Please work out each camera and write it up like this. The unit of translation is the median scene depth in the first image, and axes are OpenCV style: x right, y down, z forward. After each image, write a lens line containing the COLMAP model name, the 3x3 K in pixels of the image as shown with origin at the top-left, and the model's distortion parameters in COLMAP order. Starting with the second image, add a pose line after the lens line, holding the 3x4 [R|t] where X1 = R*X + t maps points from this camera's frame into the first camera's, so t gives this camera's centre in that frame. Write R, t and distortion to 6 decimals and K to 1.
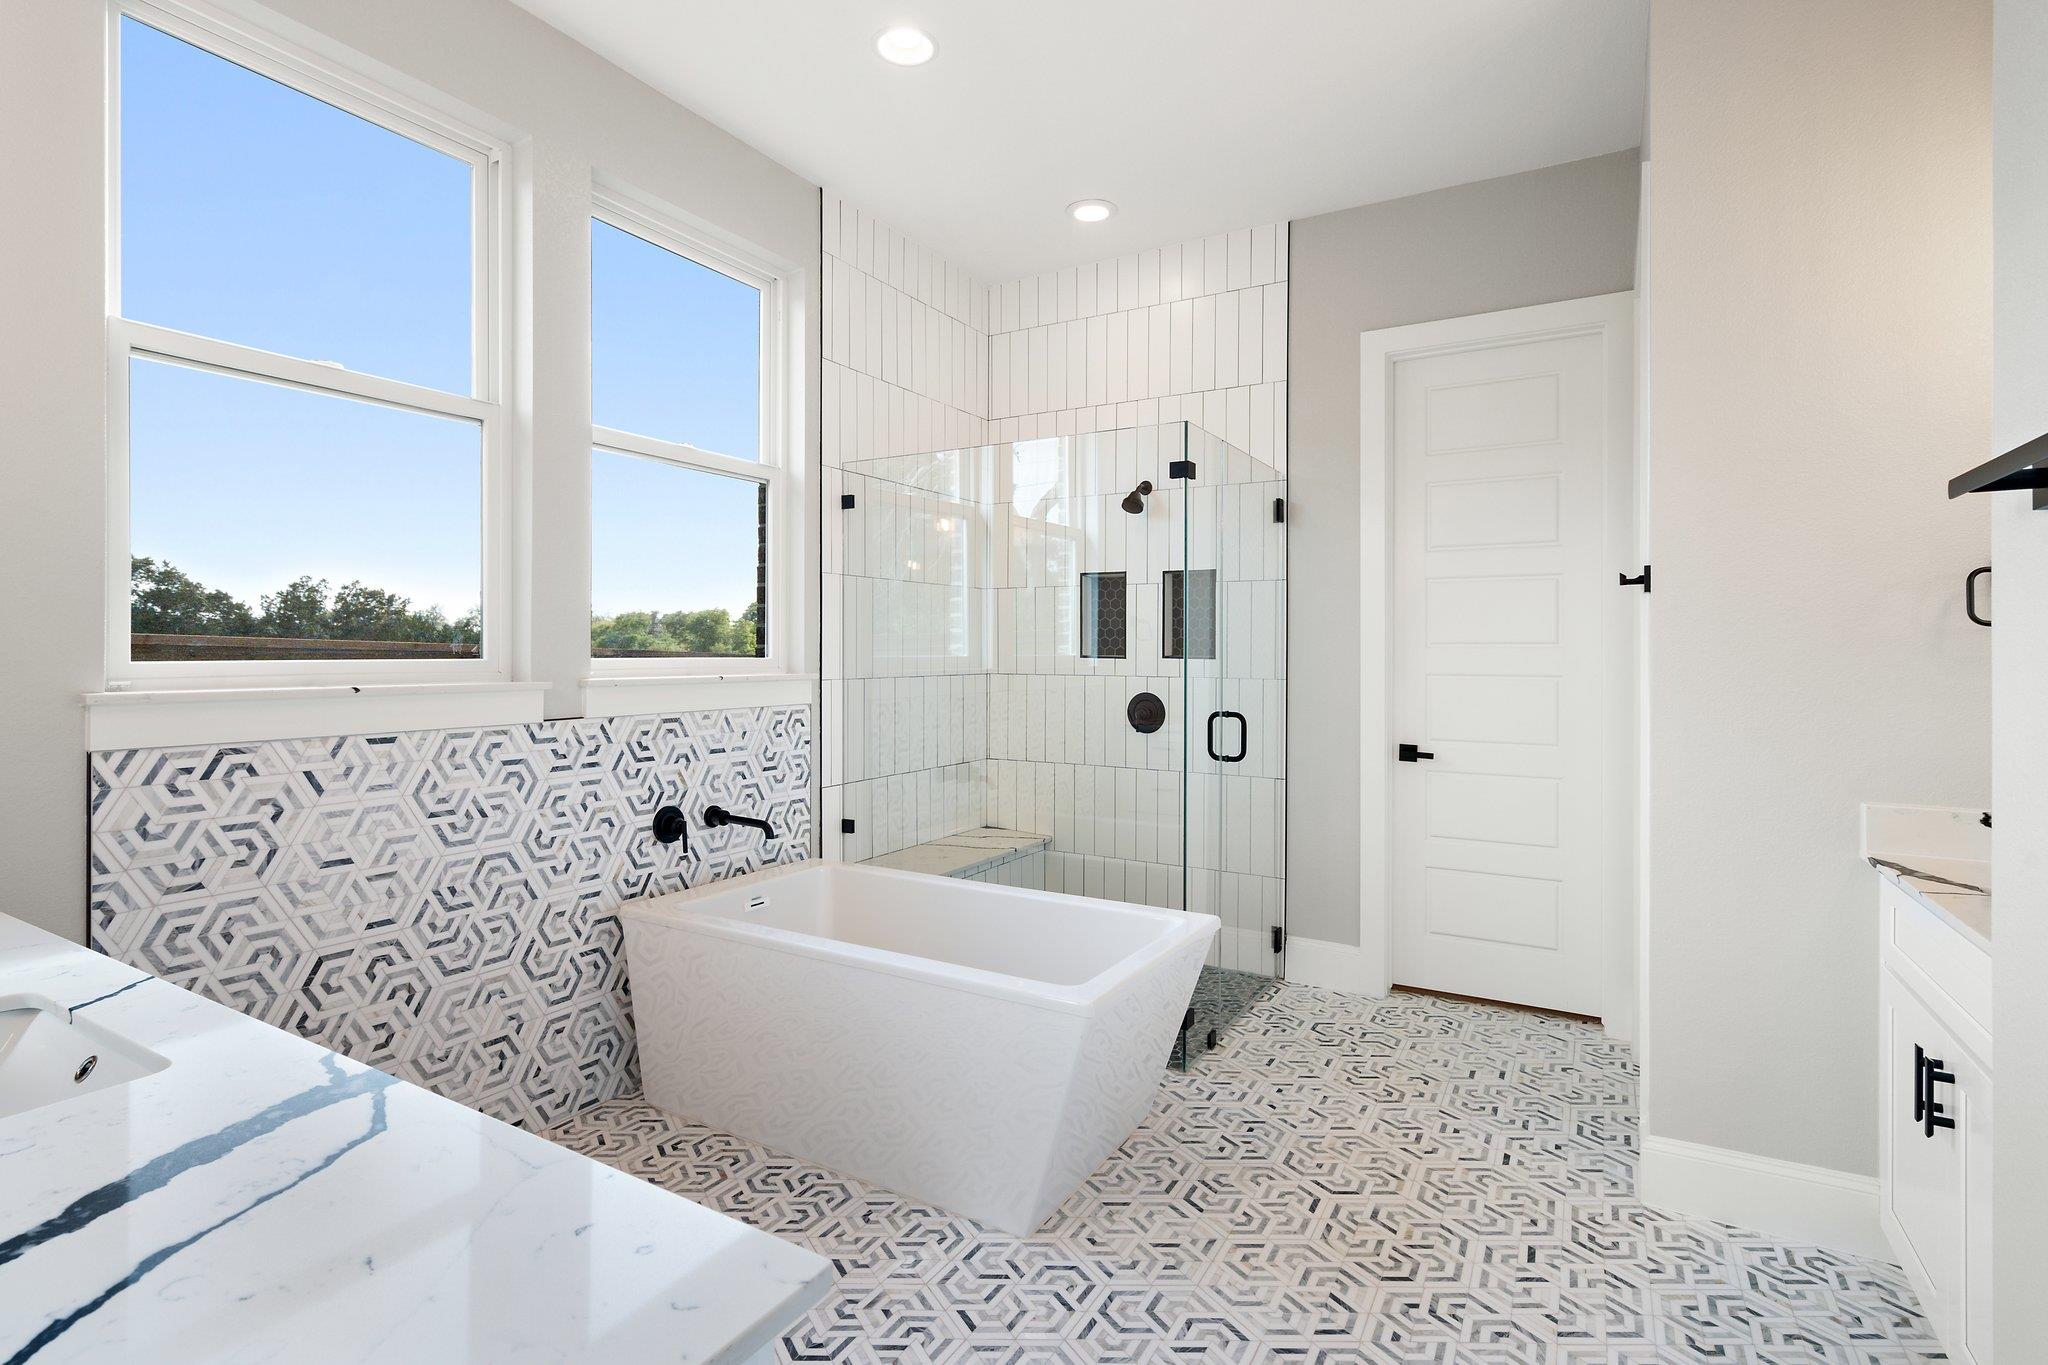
lens RADIAL K [[995.0, 0, 1023.1], [0, 995.0, 667.2], [0, 0, 1]] dist [-0.000341, -0.000032]
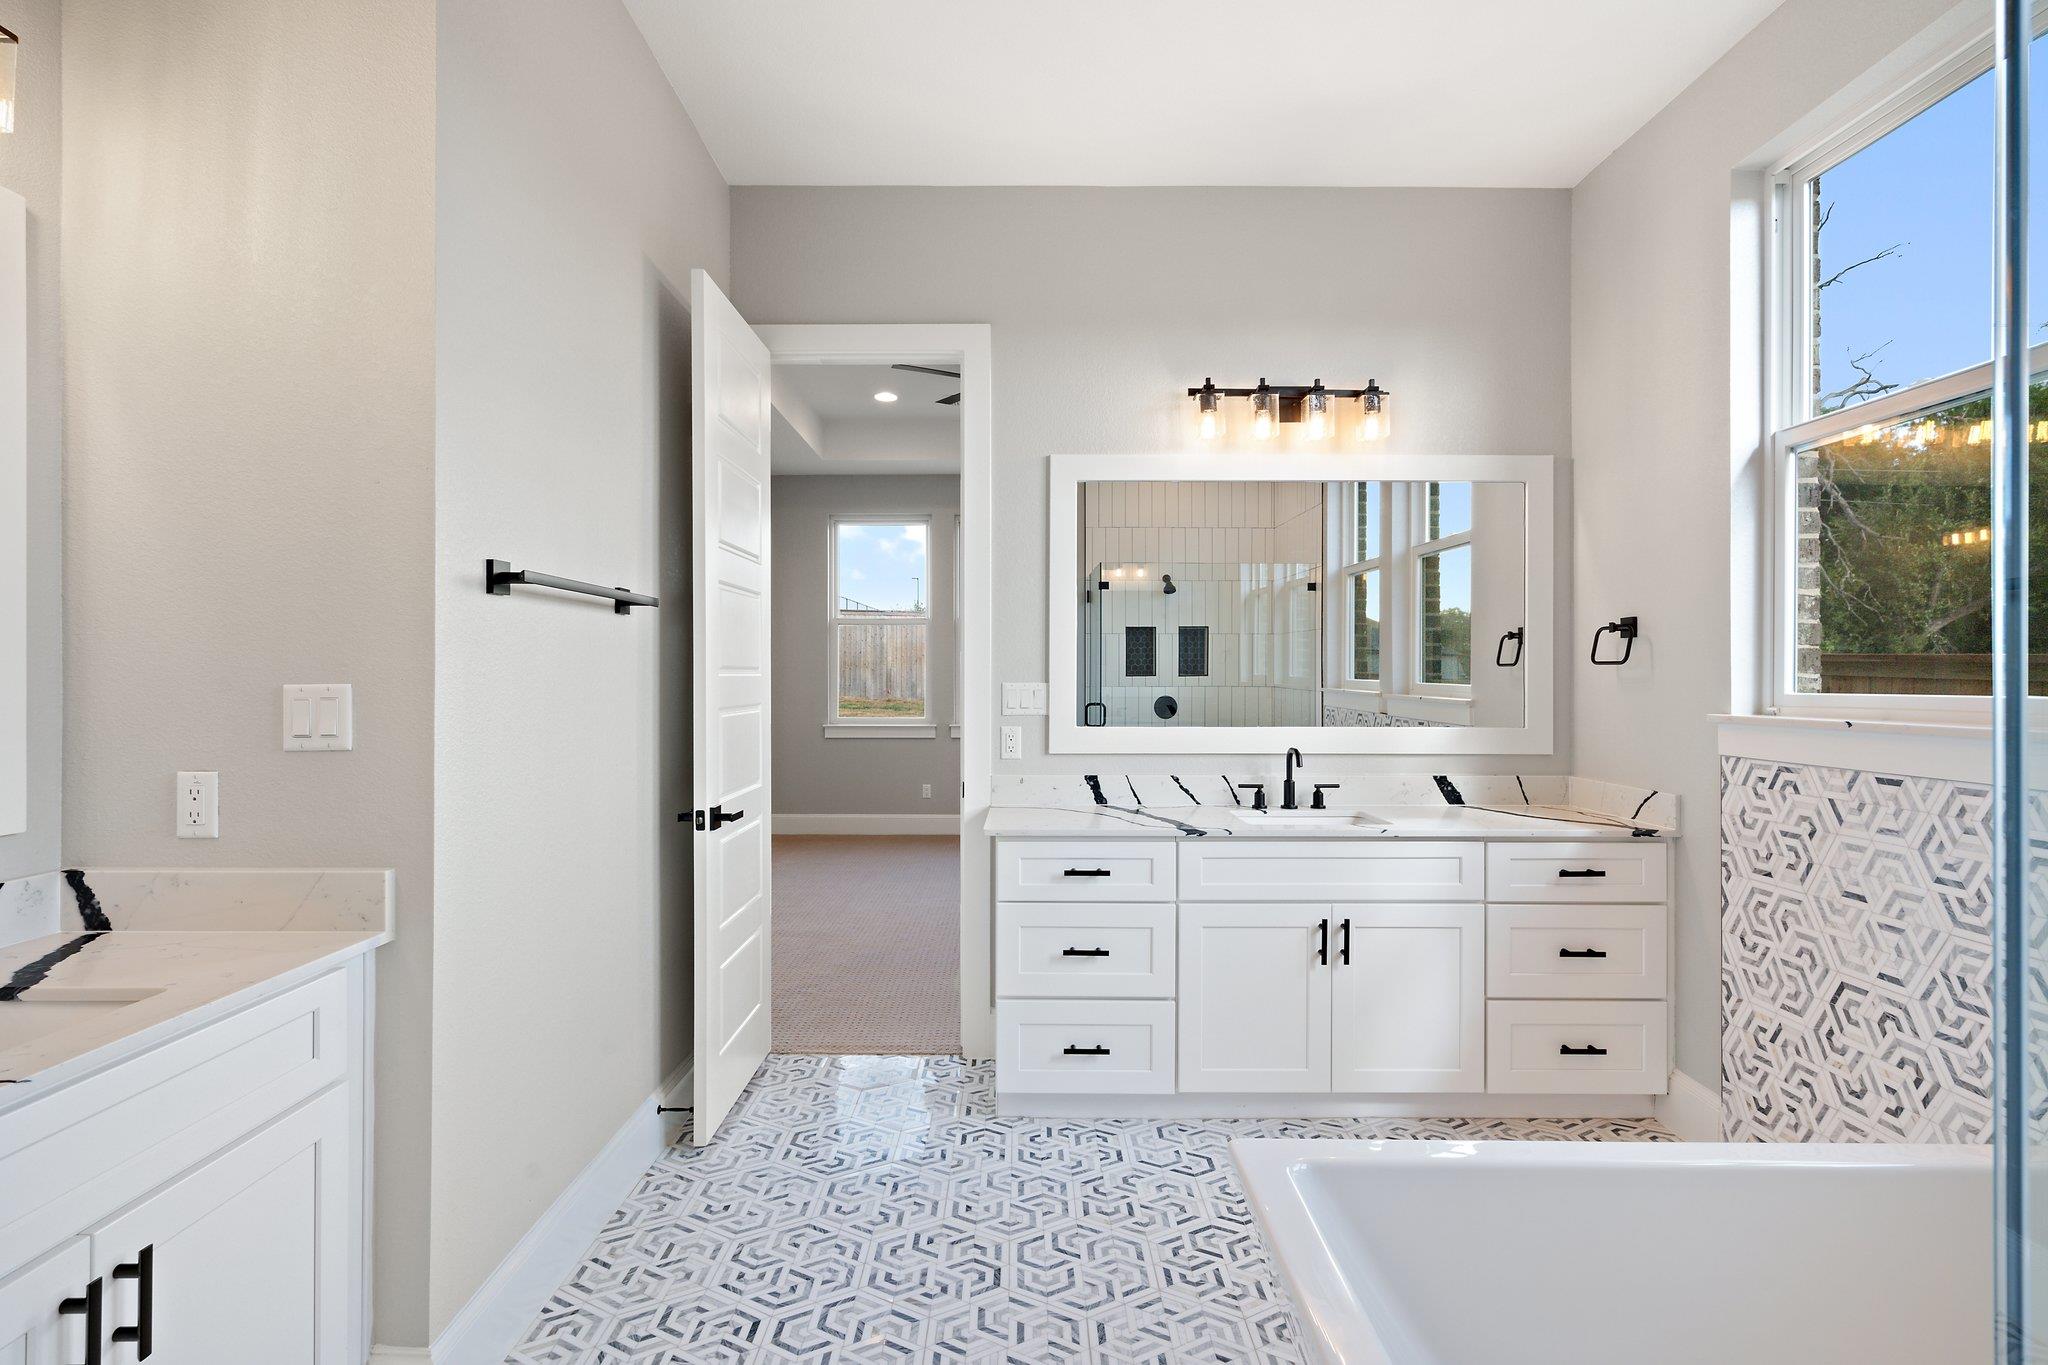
lens RADIAL K [[995.0, 0, 1021.7], [0, 995.0, 676.6], [0, 0, 1]] dist [-0.000341, -0.000032]
pose [[-0.864972, 0.000020, -0.501819, 0.551432], [-0.005564, 0.999938, 0.009630, -0.030446], [0.501788, 0.011122, -0.864919, 1.476199]]
